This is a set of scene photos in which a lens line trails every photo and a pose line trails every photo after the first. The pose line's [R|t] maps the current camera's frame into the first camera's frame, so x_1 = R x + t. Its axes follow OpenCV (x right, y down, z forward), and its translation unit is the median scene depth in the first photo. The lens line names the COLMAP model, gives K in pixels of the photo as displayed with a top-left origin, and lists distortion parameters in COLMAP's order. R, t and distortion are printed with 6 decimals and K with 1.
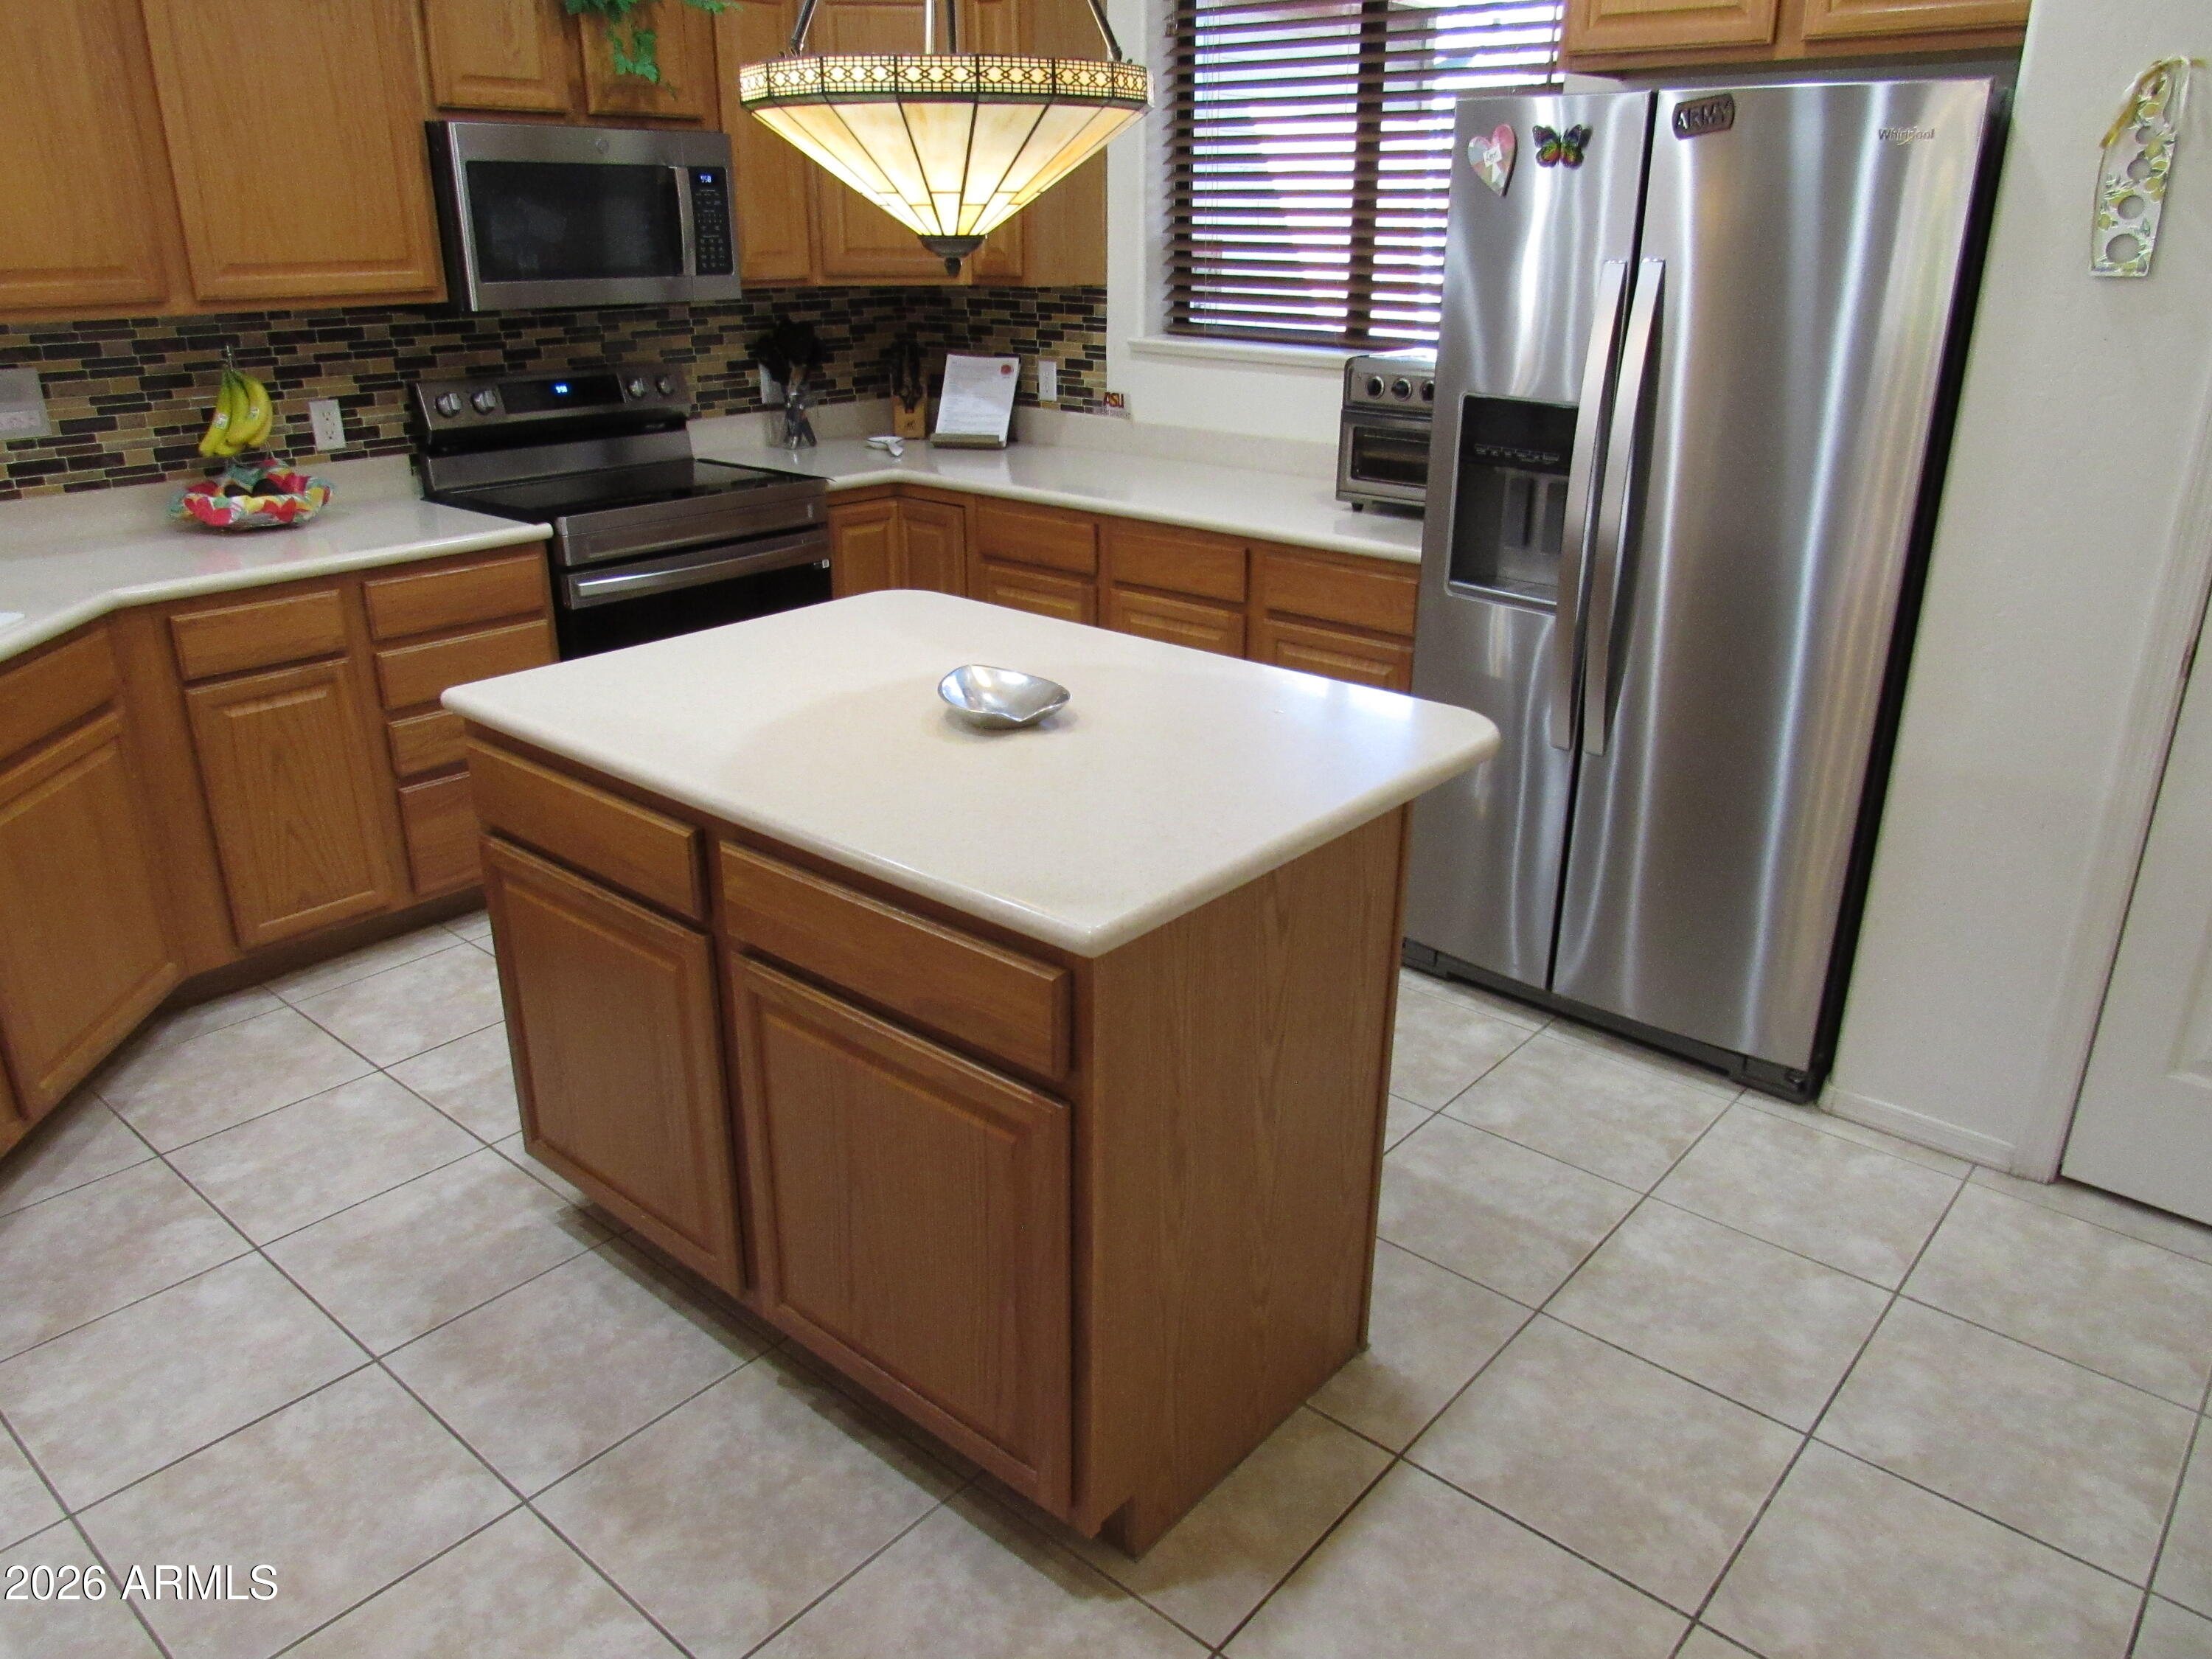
lens RADIAL K [[1589.1, 0, 1104.4], [0, 1589.1, 831.3], [0, 0, 1]] dist [-0.031205, 0.010897]
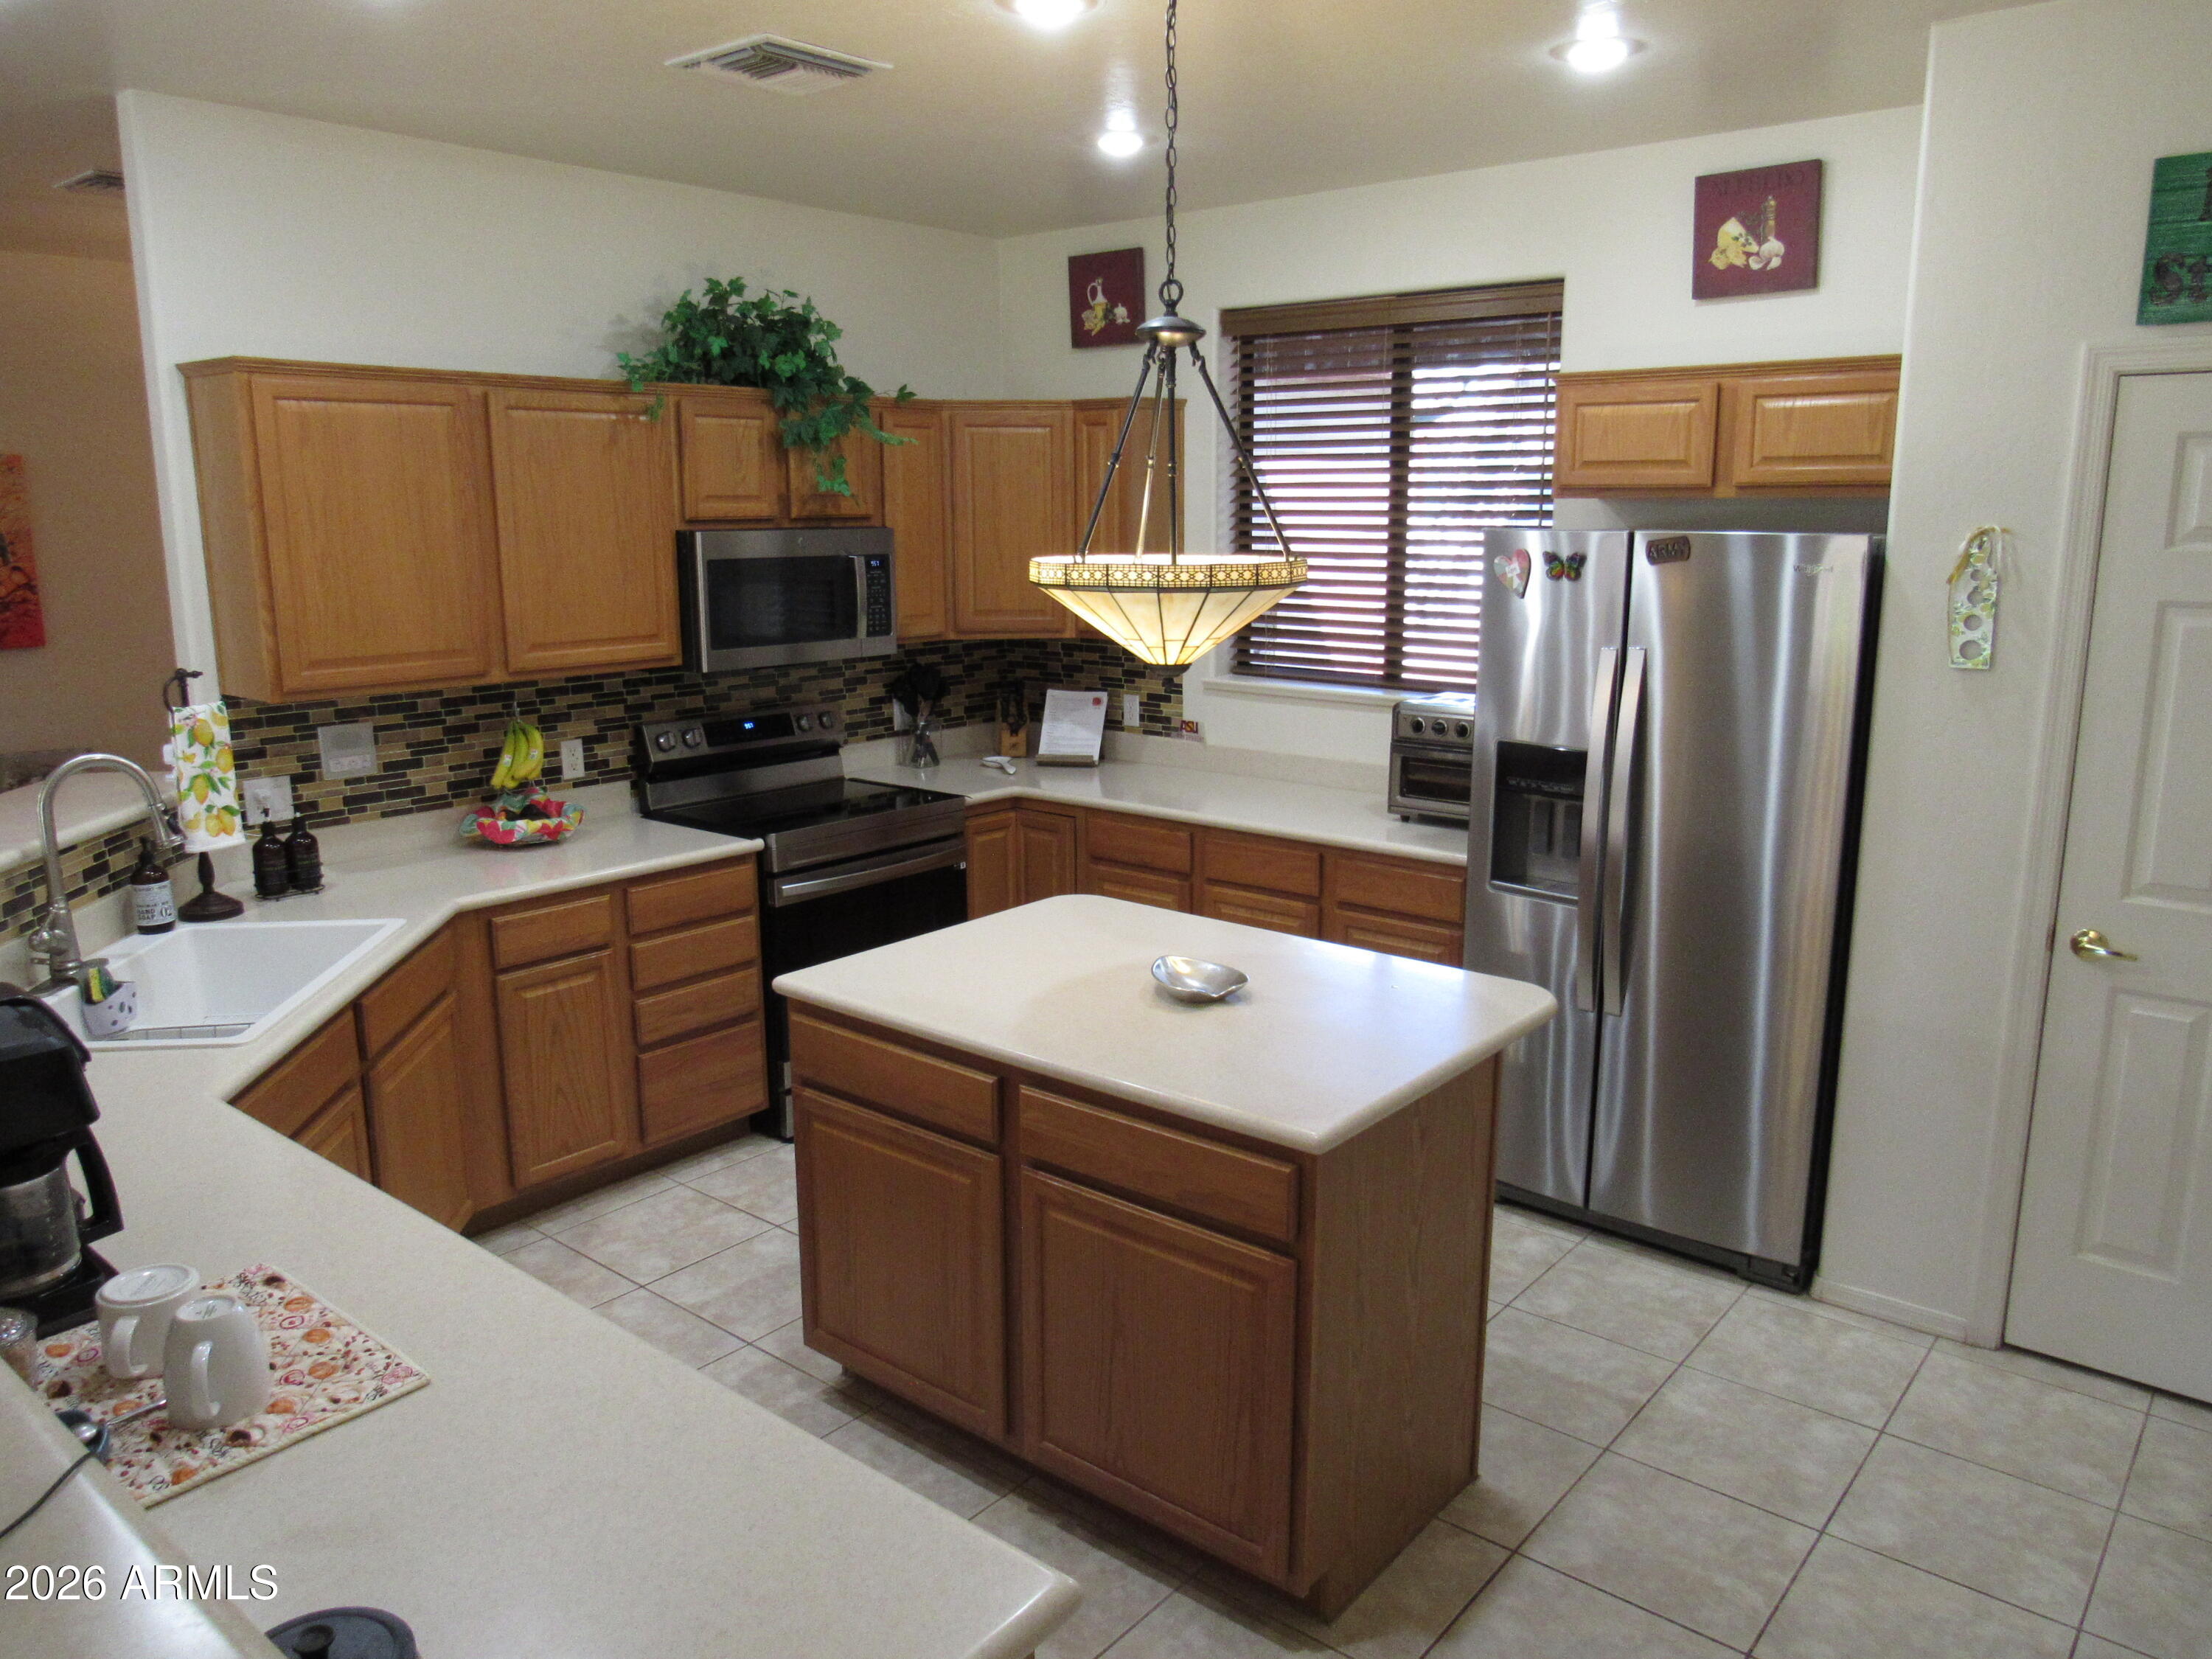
lens RADIAL K [[1589.1, 0, 1109.5], [0, 1589.1, 827.5], [0, 0, 1]] dist [-0.031205, 0.010897]
pose [[0.999747, -0.009843, 0.020204, -0.129646], [0.013130, 0.985421, -0.169624, 0.014726], [-0.018240, 0.169847, 0.985302, -0.295252]]
